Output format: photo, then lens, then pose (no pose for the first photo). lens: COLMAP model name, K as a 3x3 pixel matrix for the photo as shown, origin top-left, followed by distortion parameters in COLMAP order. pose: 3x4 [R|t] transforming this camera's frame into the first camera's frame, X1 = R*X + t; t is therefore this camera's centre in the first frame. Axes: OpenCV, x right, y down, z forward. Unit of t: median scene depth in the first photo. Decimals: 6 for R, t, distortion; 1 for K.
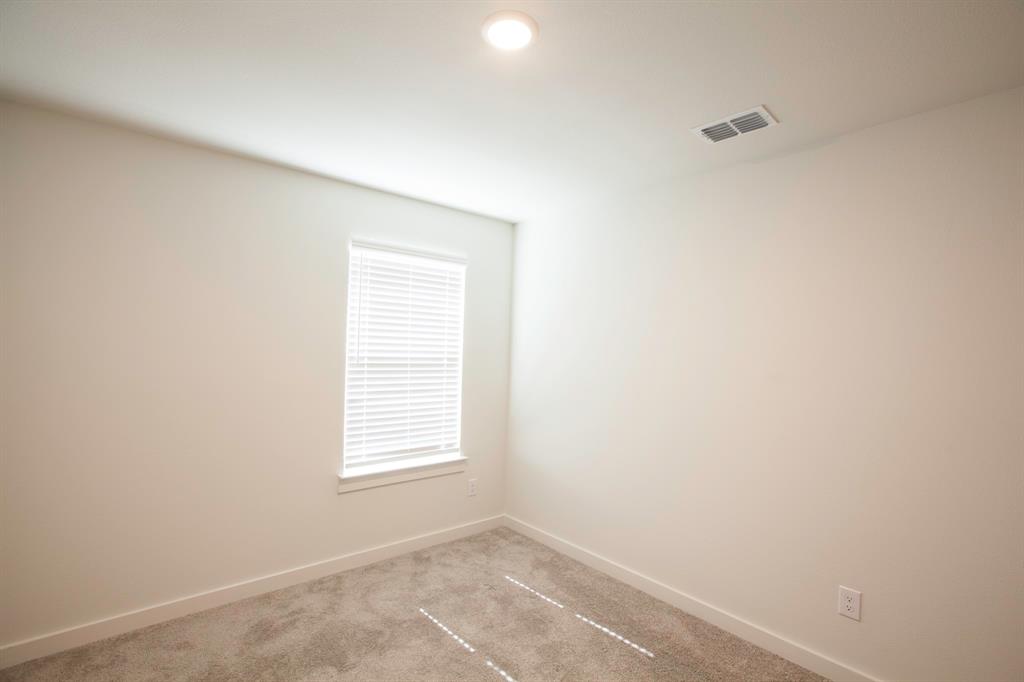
lens RADIAL K [[466.7, 0, 527.4], [0, 466.7, 345.4], [0, 0, 1]] dist [-0.053139, 0.017203]
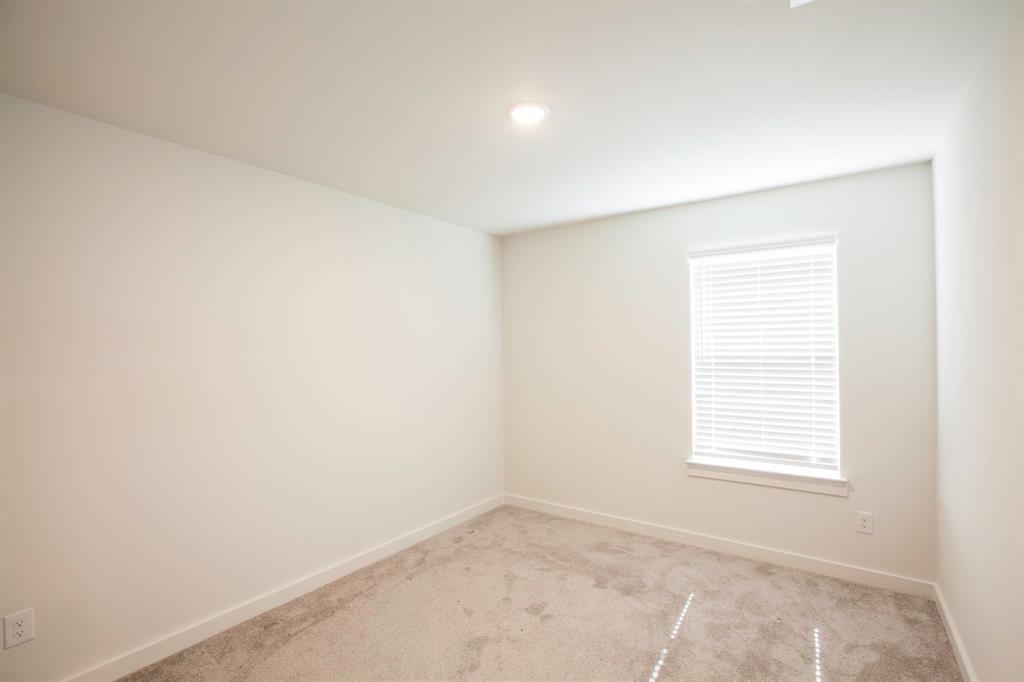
lens RADIAL K [[466.7, 0, 514.2], [0, 466.7, 346.1], [0, 0, 1]] dist [-0.053139, 0.017203]
pose [[0.208233, -0.039983, -0.977262, 0.610159], [0.020812, 0.999119, -0.036442, 0.031047], [0.977858, -0.012750, 0.208882, 0.324485]]
